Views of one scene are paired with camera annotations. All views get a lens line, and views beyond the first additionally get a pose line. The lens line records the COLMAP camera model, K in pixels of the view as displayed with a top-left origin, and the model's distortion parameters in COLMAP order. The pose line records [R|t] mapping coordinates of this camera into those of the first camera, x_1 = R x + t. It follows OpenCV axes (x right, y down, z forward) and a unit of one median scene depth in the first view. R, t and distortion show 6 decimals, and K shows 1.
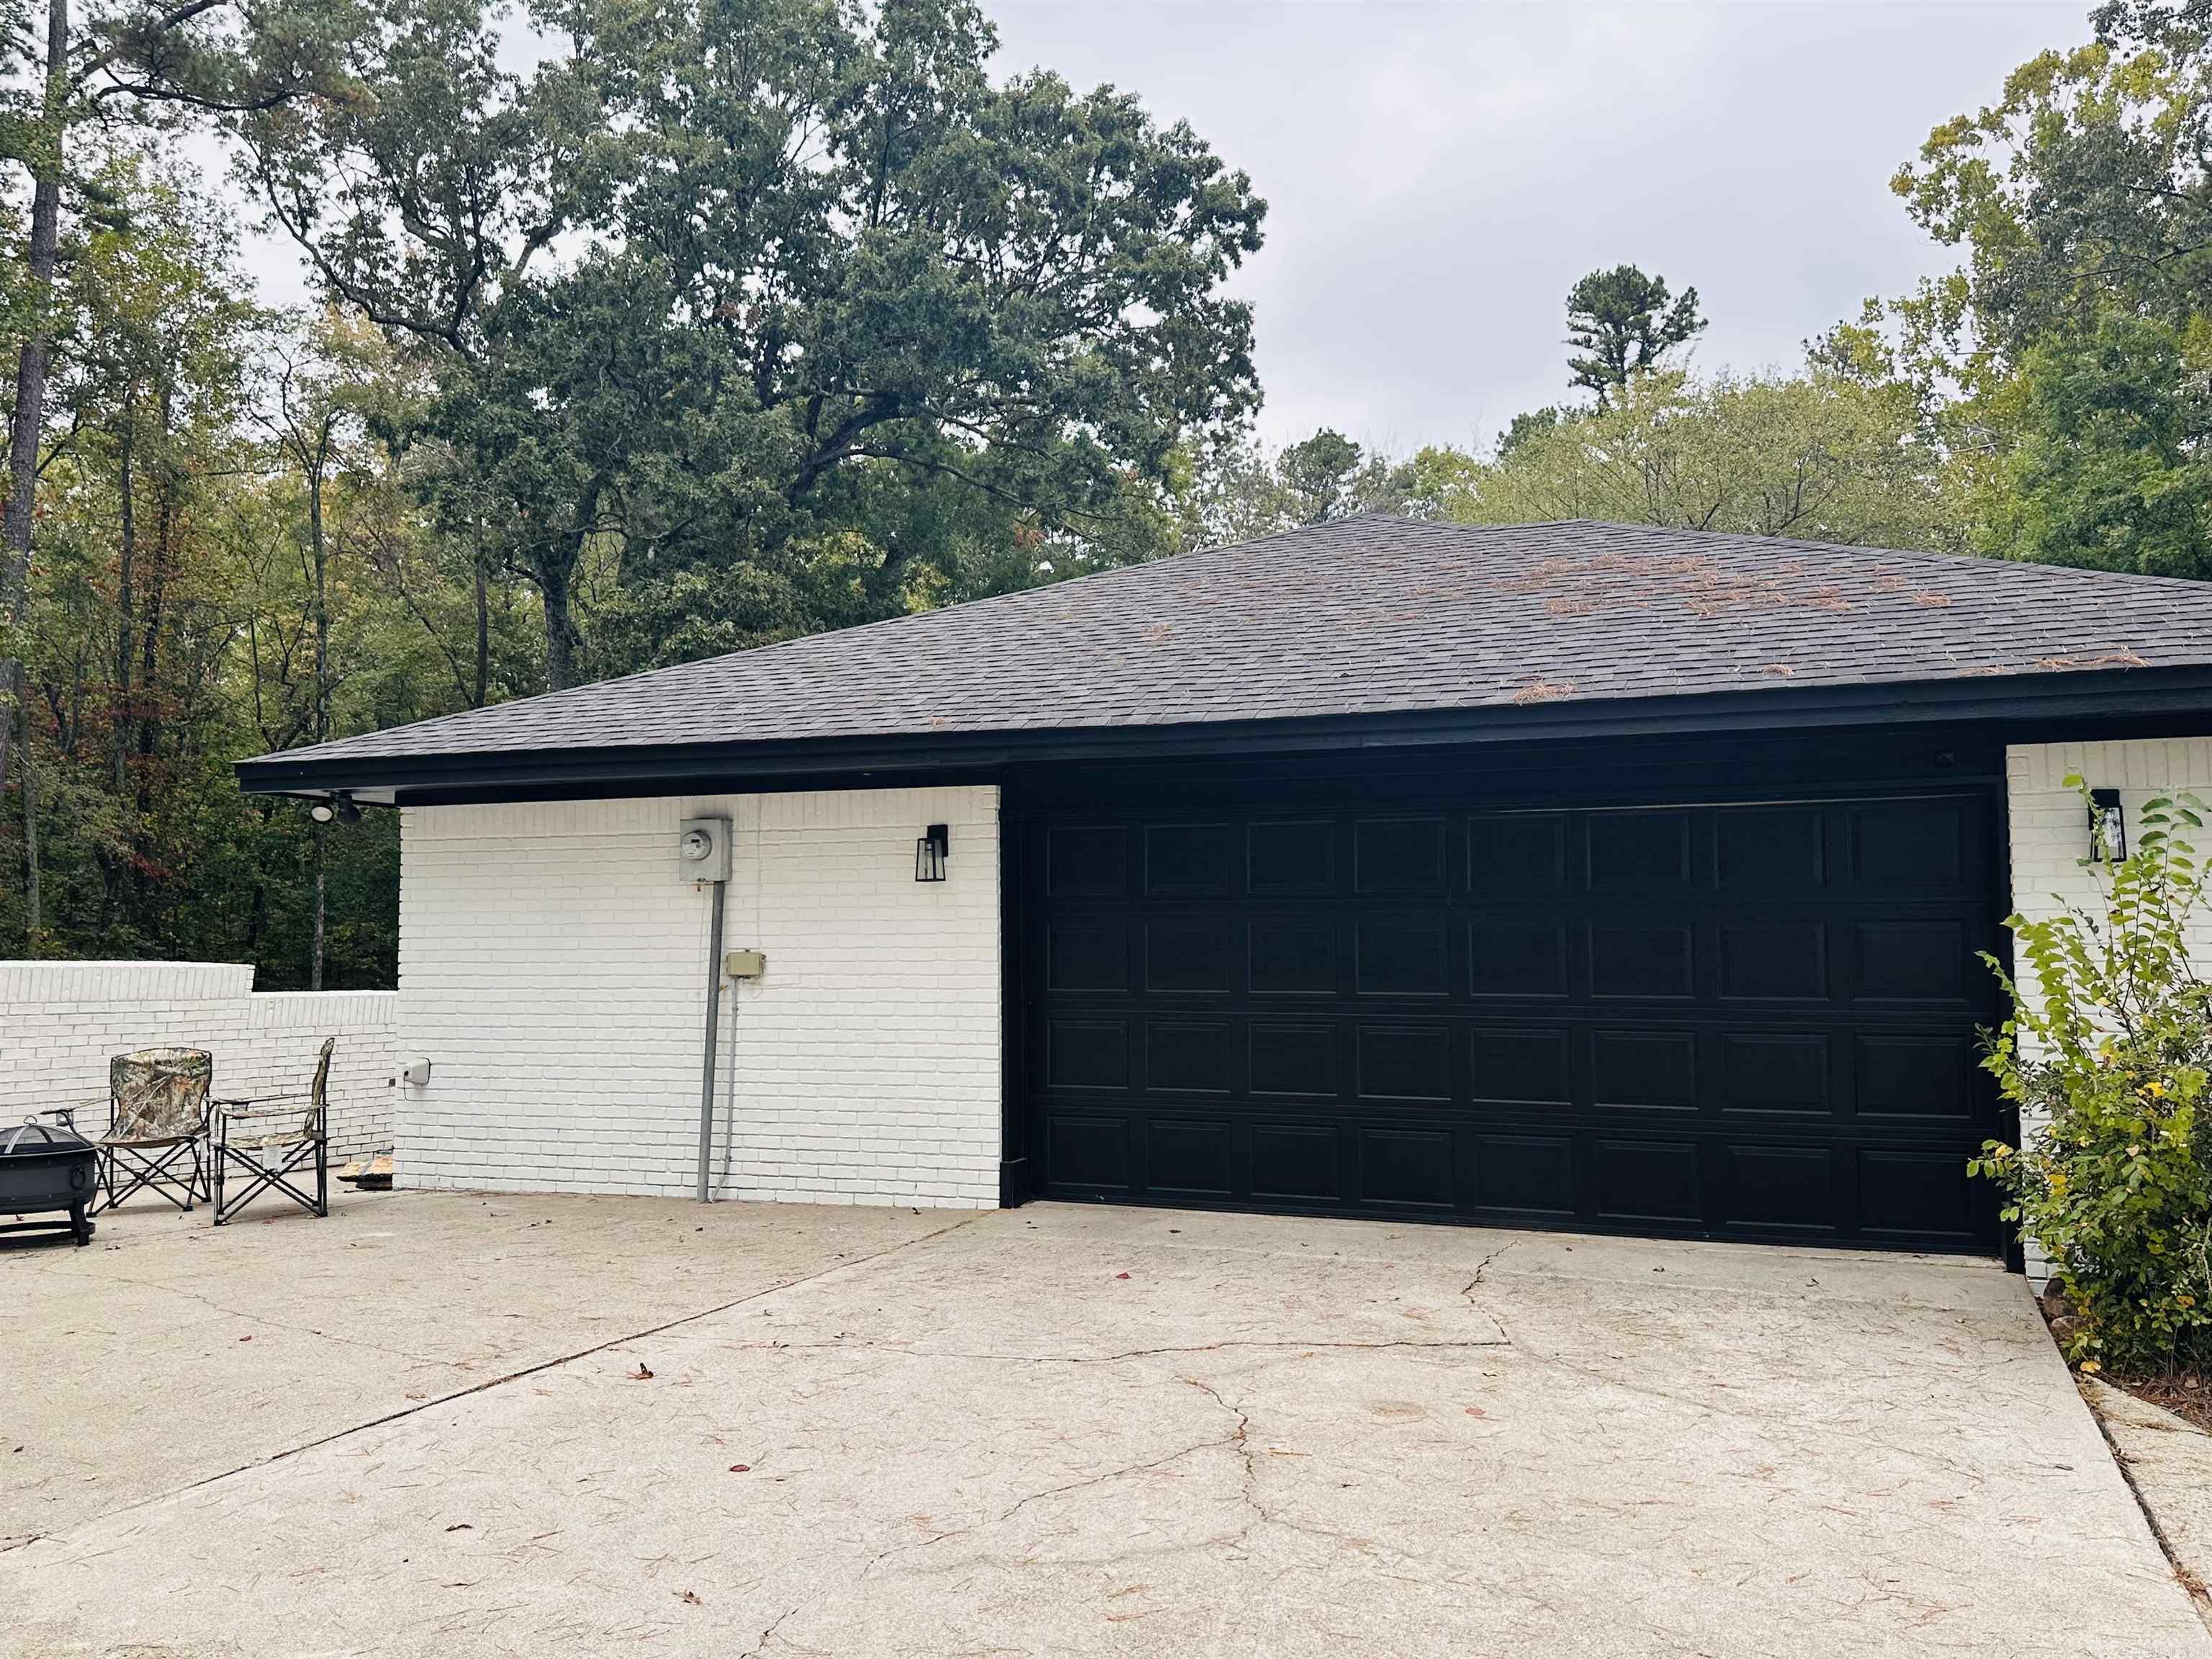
lens RADIAL K [[1825.4, 0, 1103.9], [0, 1825.4, 834.3], [0, 0, 1]] dist [0.032491, -0.048001]
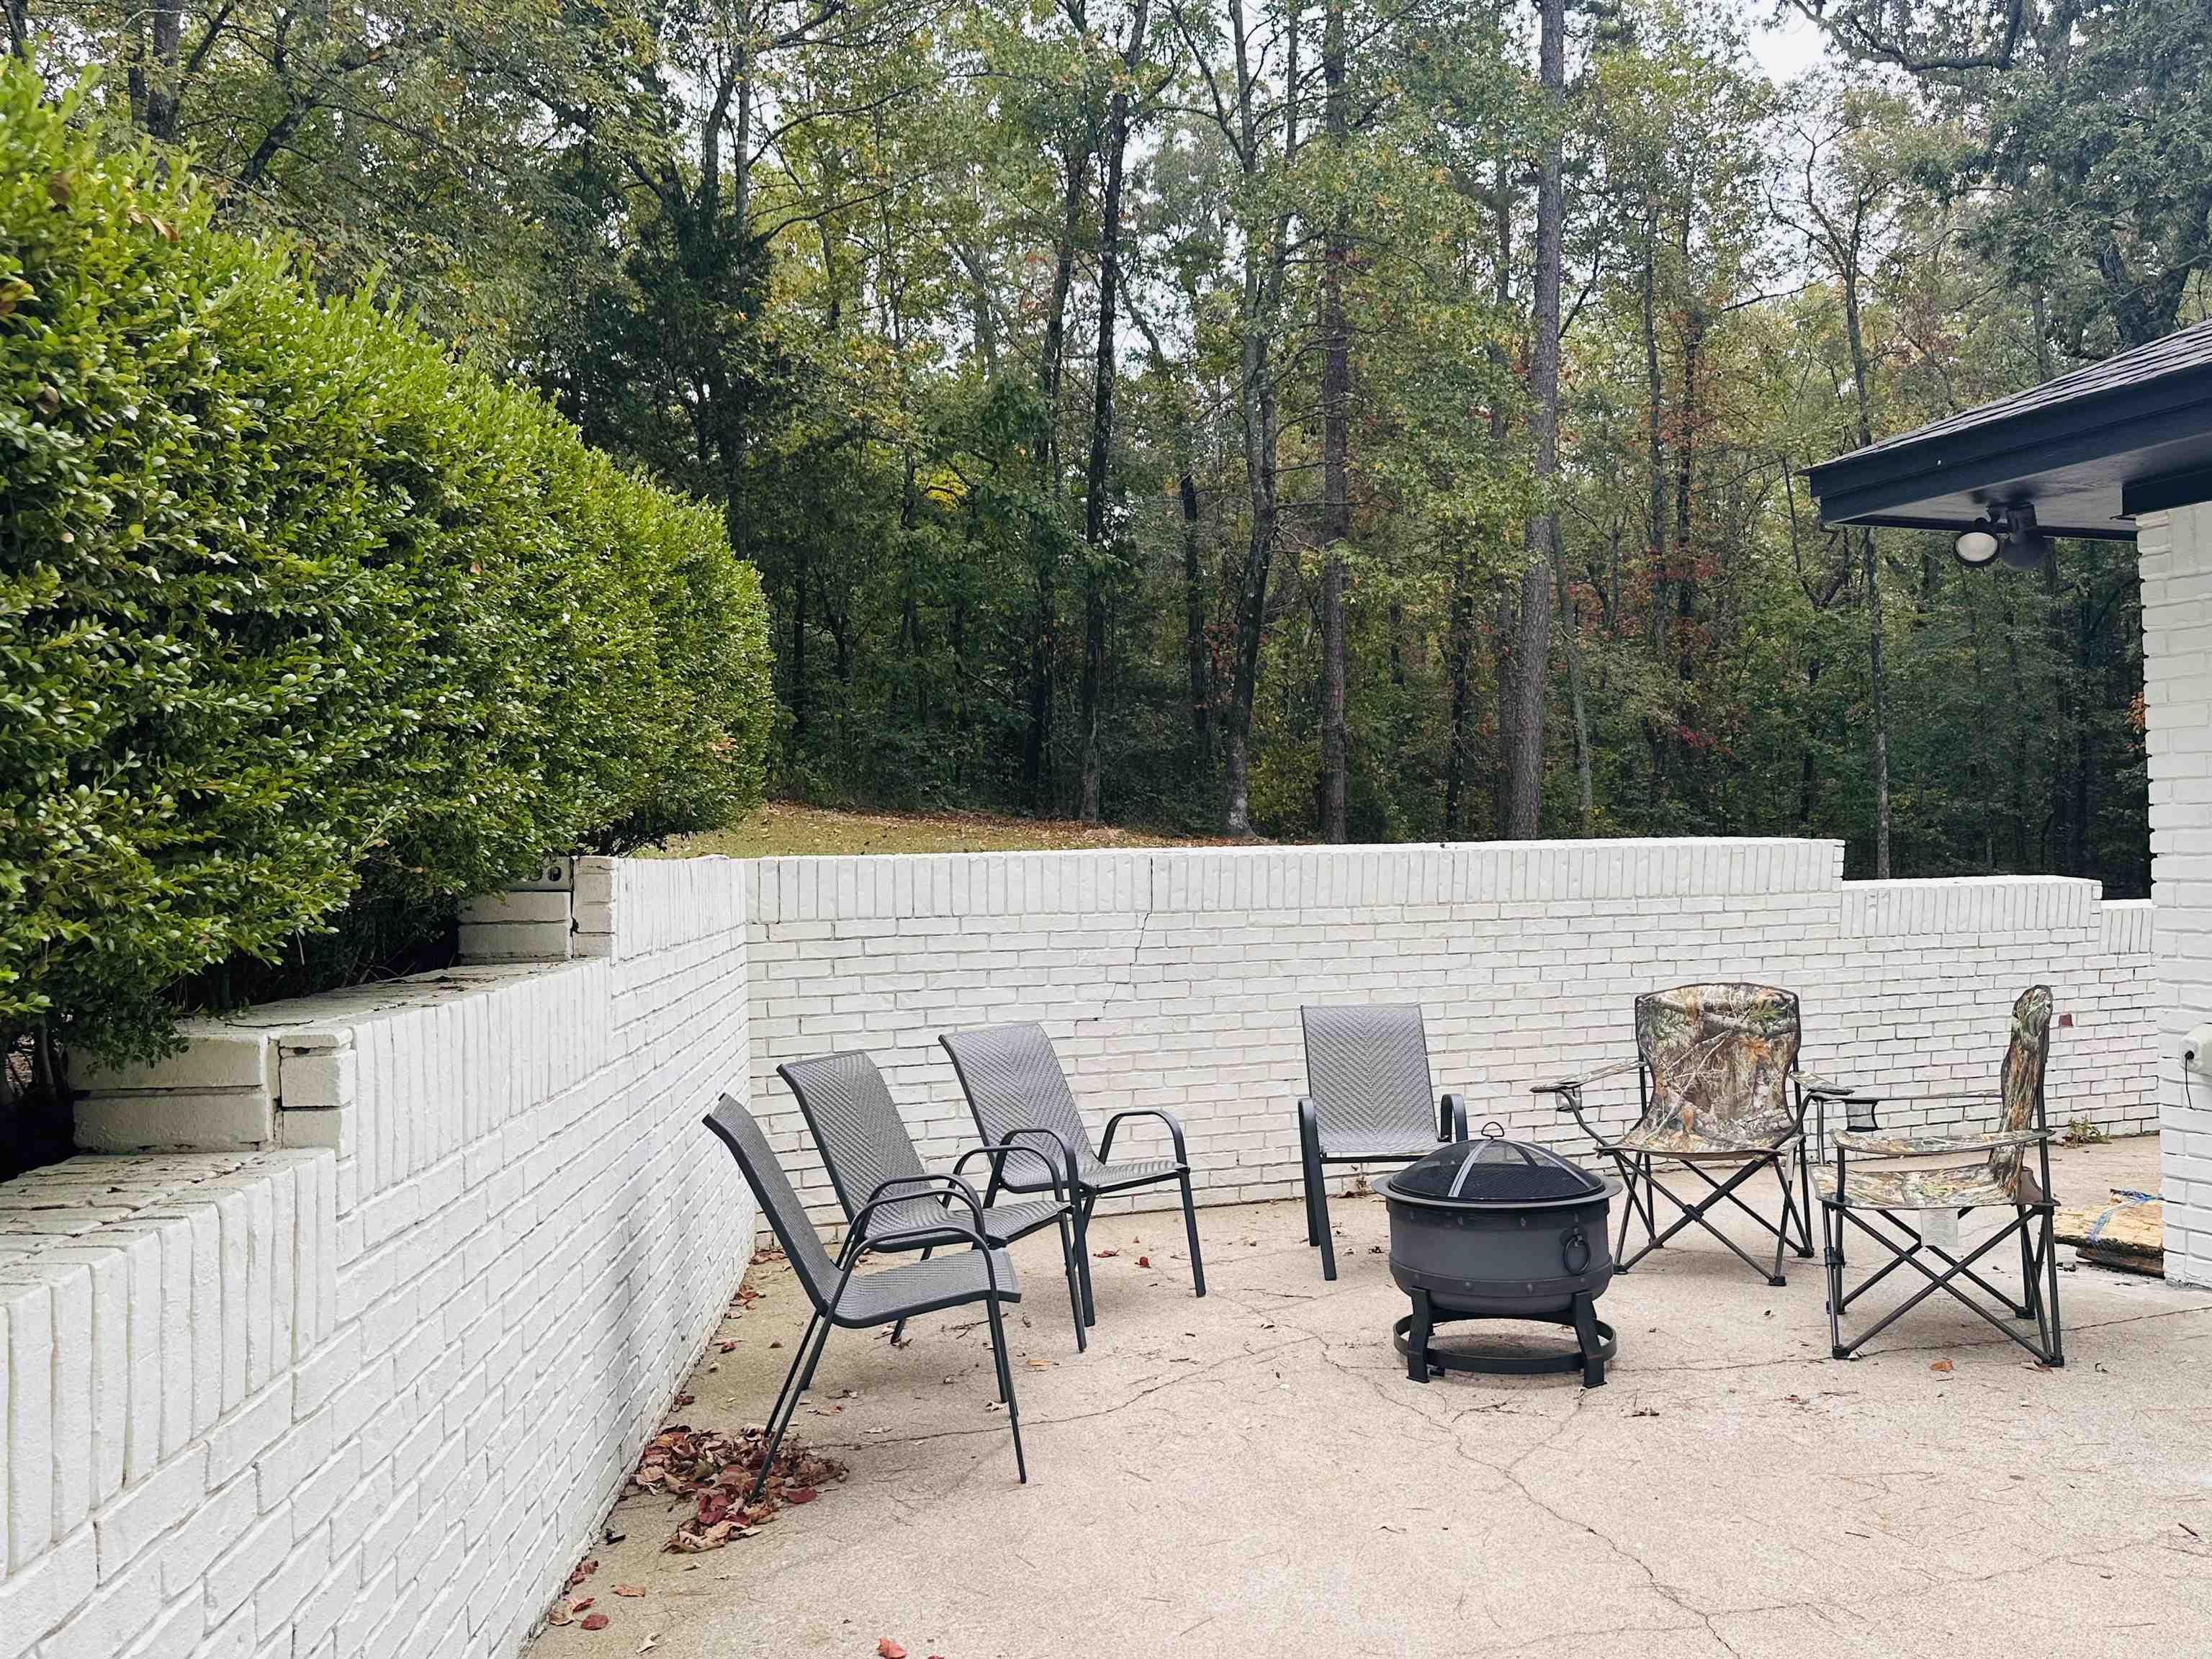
lens RADIAL K [[1825.4, 0, 1099.6], [0, 1825.4, 840.1], [0, 0, 1]] dist [0.032491, -0.048001]
pose [[0.698047, -0.021866, -0.715718, -0.076254], [0.073156, 0.996481, 0.040906, 0.010870], [0.712305, -0.080913, 0.697191, 0.150639]]
